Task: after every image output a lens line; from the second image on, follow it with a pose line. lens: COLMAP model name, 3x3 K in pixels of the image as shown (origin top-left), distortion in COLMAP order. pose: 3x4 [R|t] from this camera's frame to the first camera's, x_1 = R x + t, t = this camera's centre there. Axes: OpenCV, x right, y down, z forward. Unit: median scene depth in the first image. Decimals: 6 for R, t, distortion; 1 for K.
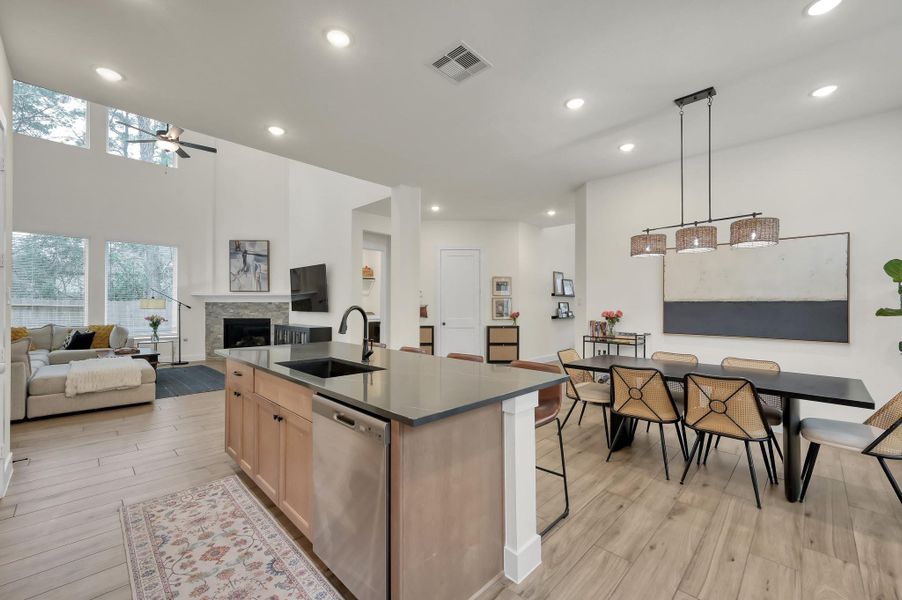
lens RADIAL K [[369.6, 0, 454.1], [0, 369.6, 307.6], [0, 0, 1]] dist [-0.002136, -0.000080]
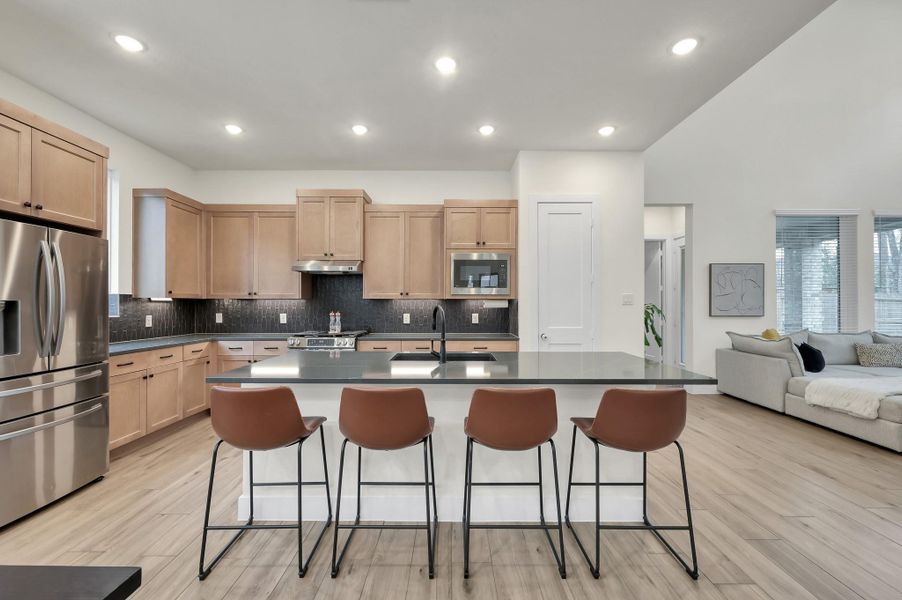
lens RADIAL K [[369.6, 0, 454.1], [0, 369.6, 307.6], [0, 0, 1]] dist [-0.002136, -0.000080]
pose [[-0.715825, 0.005303, -0.698260, 0.120964], [-0.003615, 0.999930, 0.011301, -0.004745], [0.698270, 0.010614, -0.715755, 0.512515]]
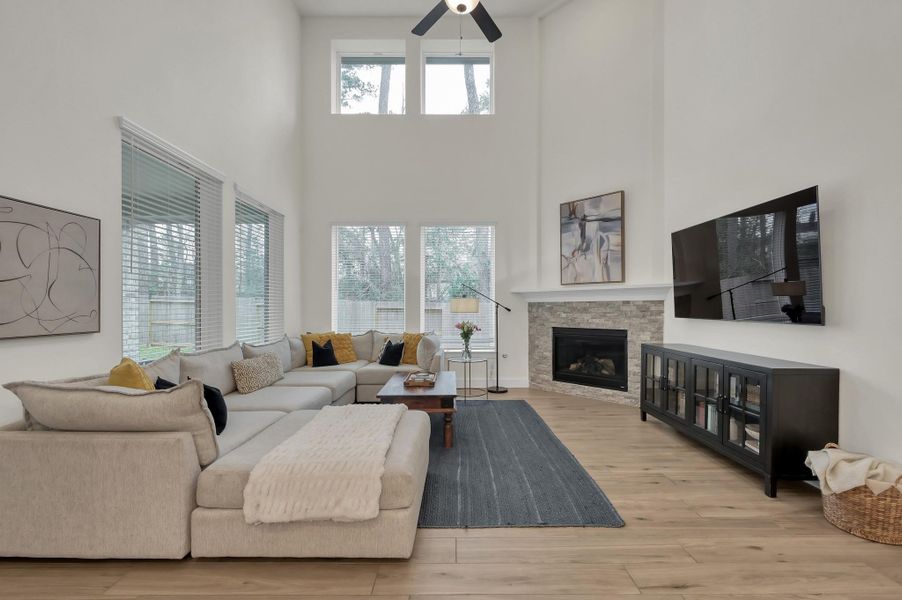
lens RADIAL K [[369.6, 0, 454.1], [0, 369.6, 307.6], [0, 0, 1]] dist [-0.002136, -0.000080]
pose [[0.696976, -0.002999, -0.717088, -0.282155], [0.001769, 0.999995, -0.002464, -0.003399], [0.717092, 0.000449, 0.696978, 0.429386]]
